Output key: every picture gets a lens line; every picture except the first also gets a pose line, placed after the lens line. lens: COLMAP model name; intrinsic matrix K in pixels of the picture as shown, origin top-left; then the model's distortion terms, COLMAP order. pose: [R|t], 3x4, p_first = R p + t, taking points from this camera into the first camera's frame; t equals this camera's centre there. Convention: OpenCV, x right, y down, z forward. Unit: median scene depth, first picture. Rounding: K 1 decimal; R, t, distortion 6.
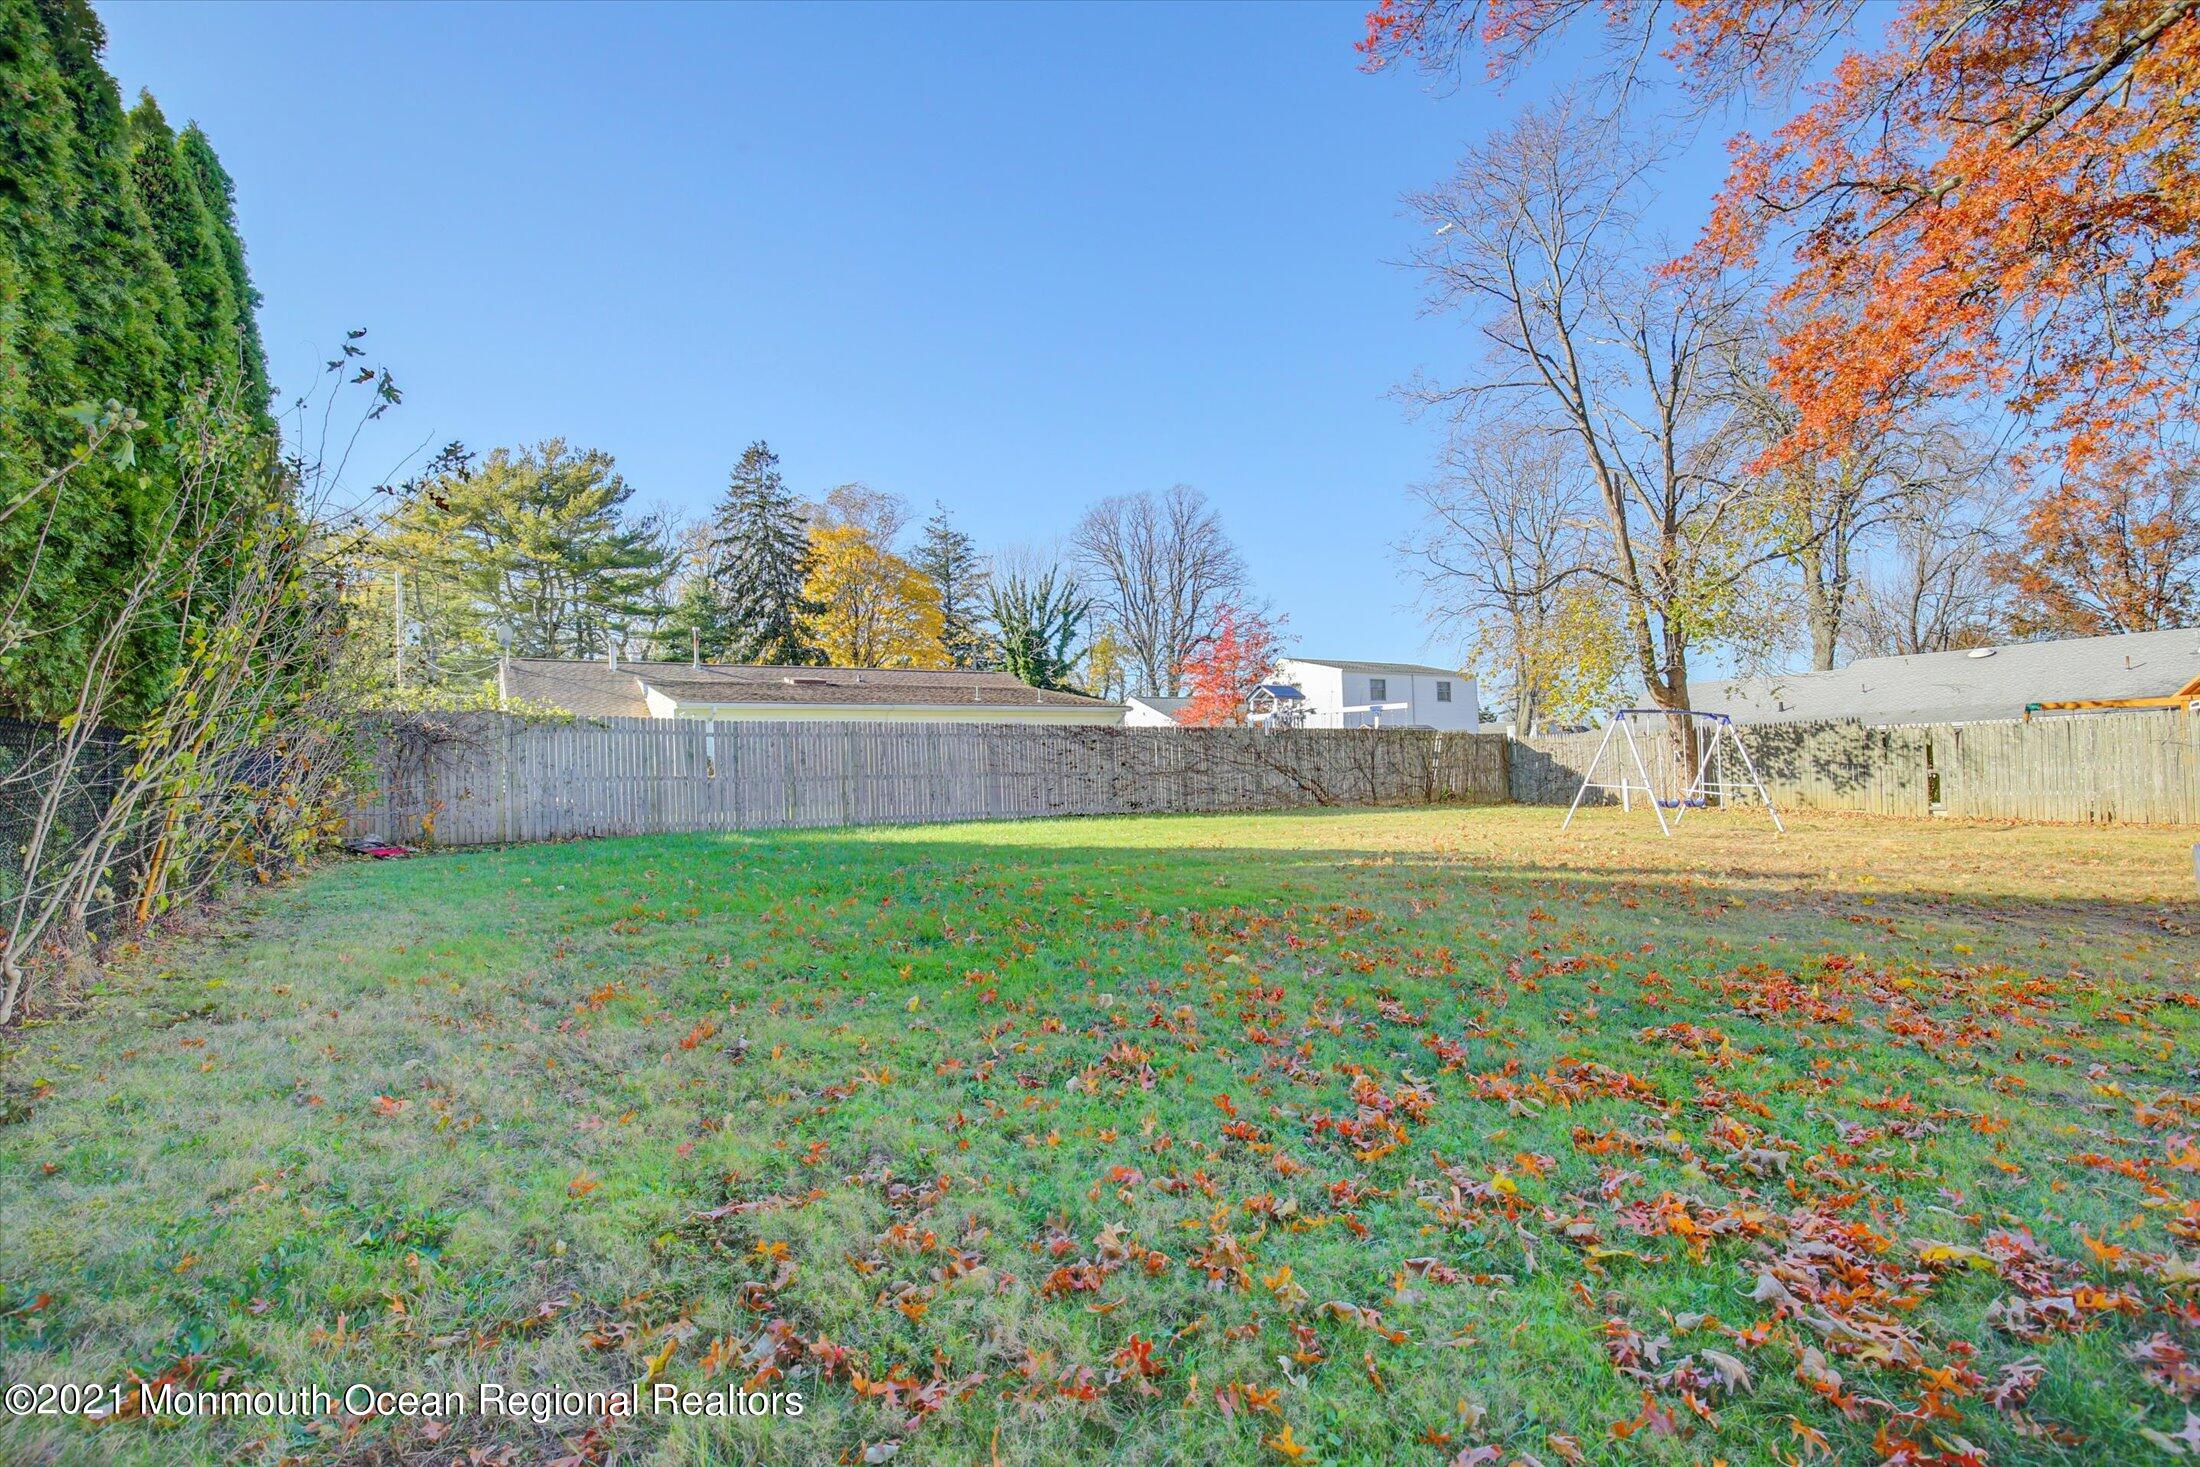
lens RADIAL K [[1035.0, 0, 1165.8], [0, 1035.0, 727.5], [0, 0, 1]] dist [-0.024509, -0.000469]
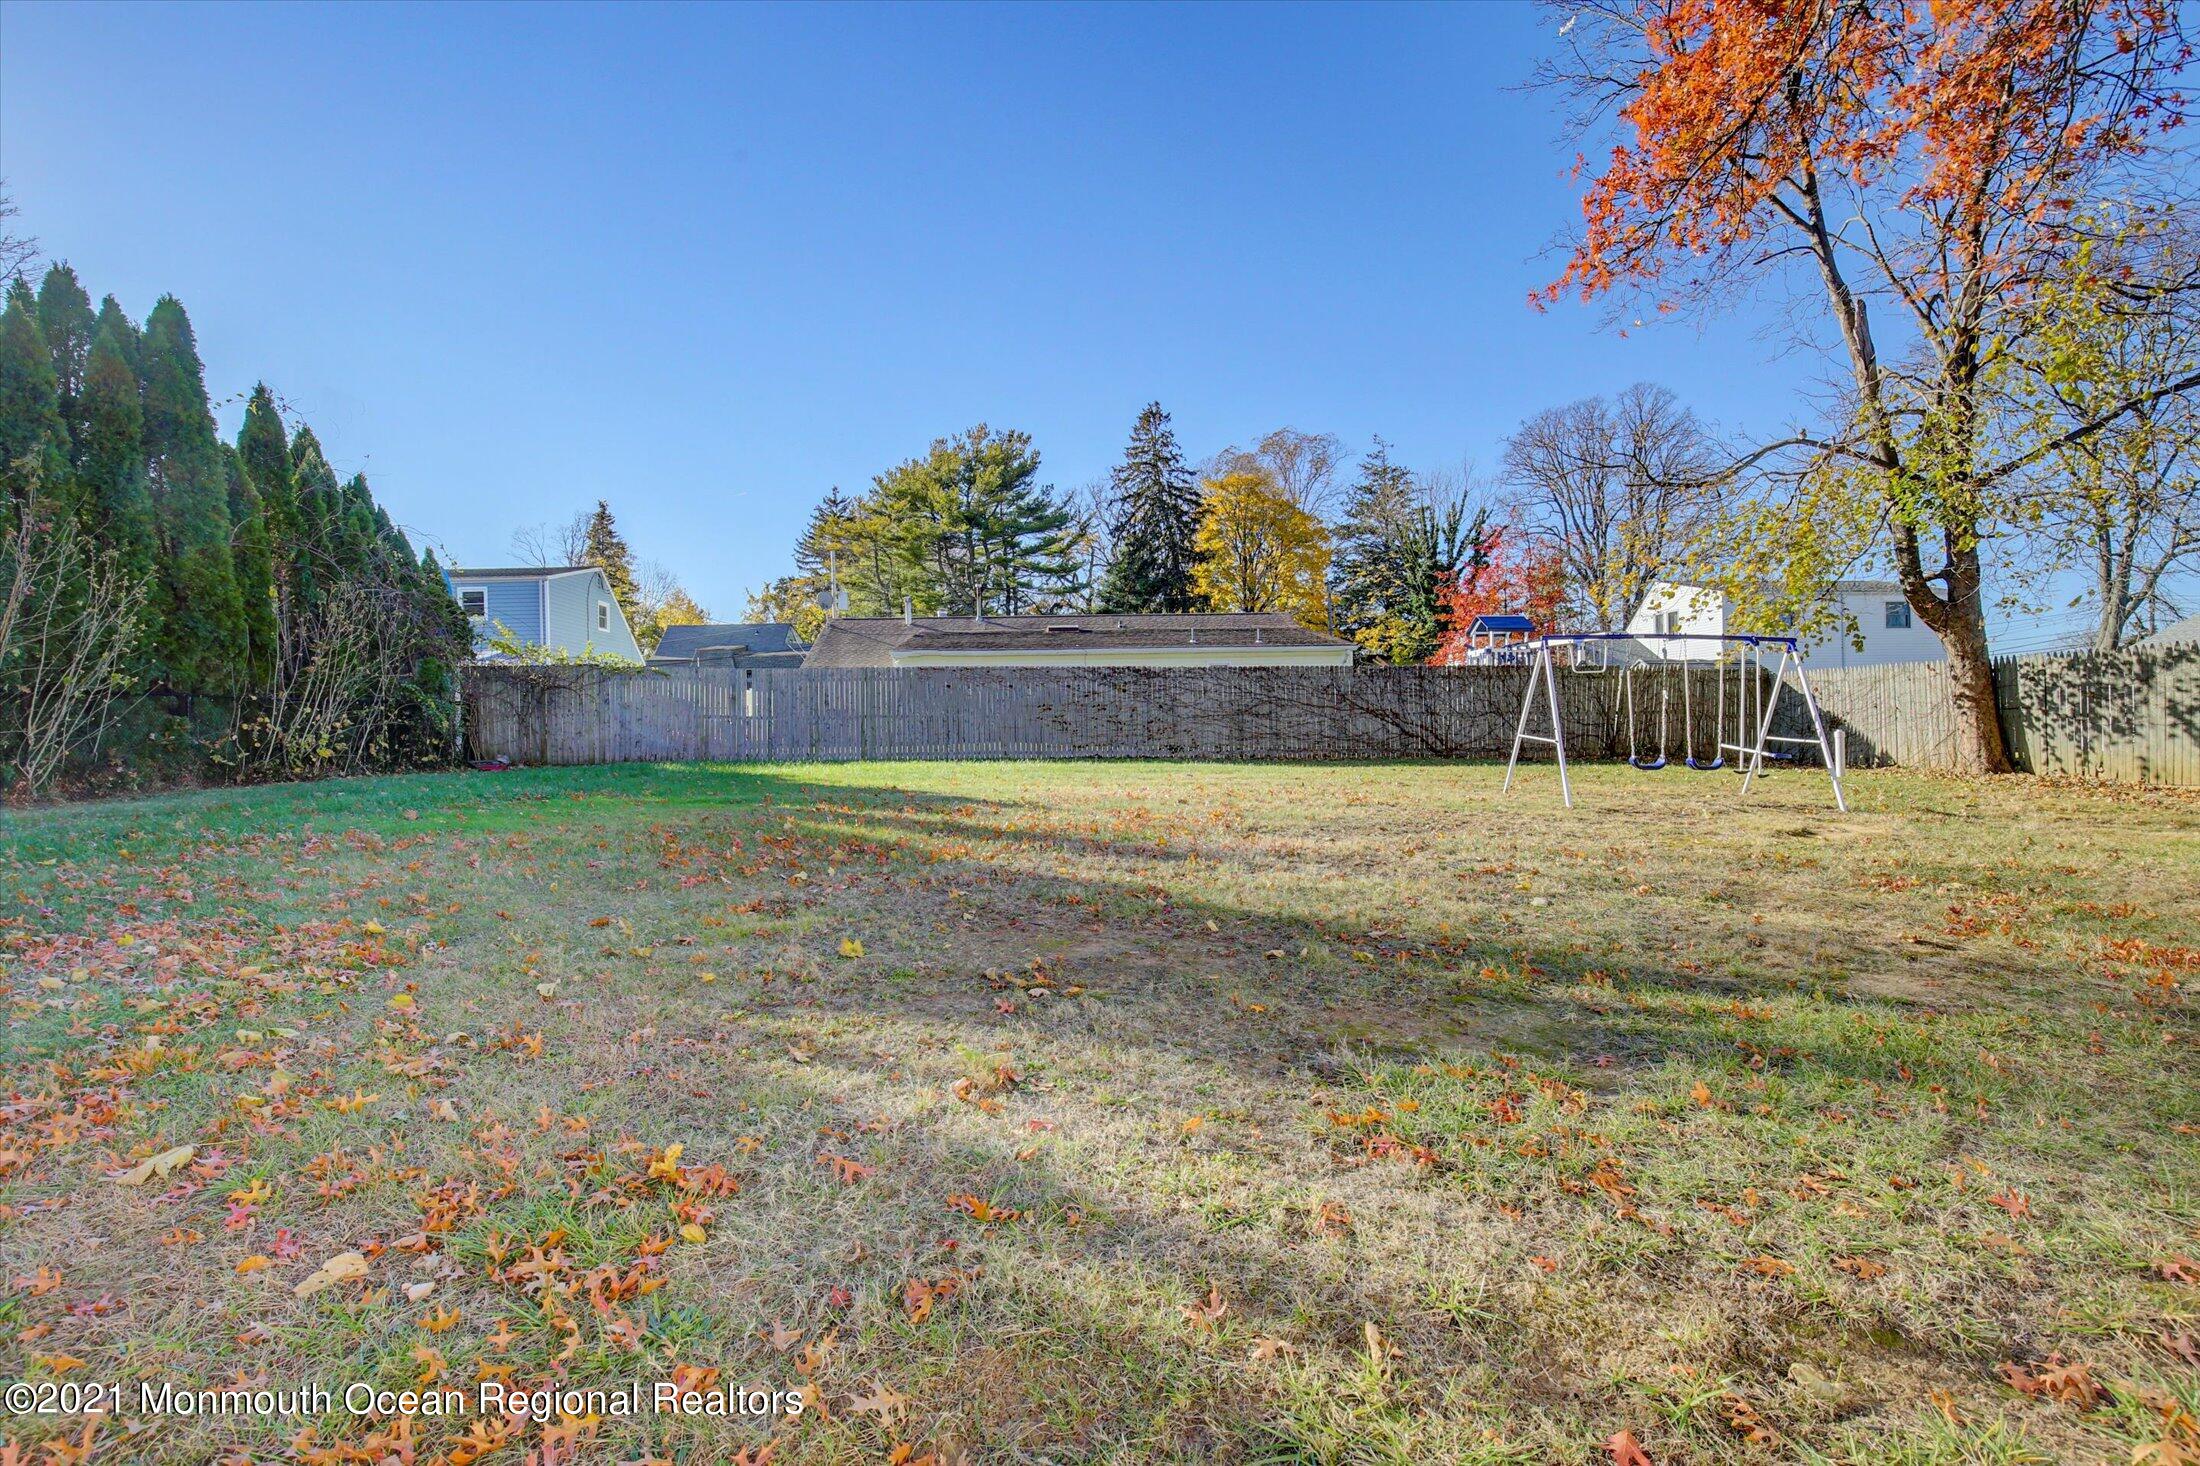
lens RADIAL K [[1035.0, 0, 1093.6], [0, 1035.0, 724.1], [0, 0, 1]] dist [-0.024509, -0.000469]
pose [[0.862228, 0.013442, -0.506342, 0.115638], [0.013311, 0.998701, 0.049178, 0.001032], [0.506346, -0.049142, 0.860929, 0.039452]]
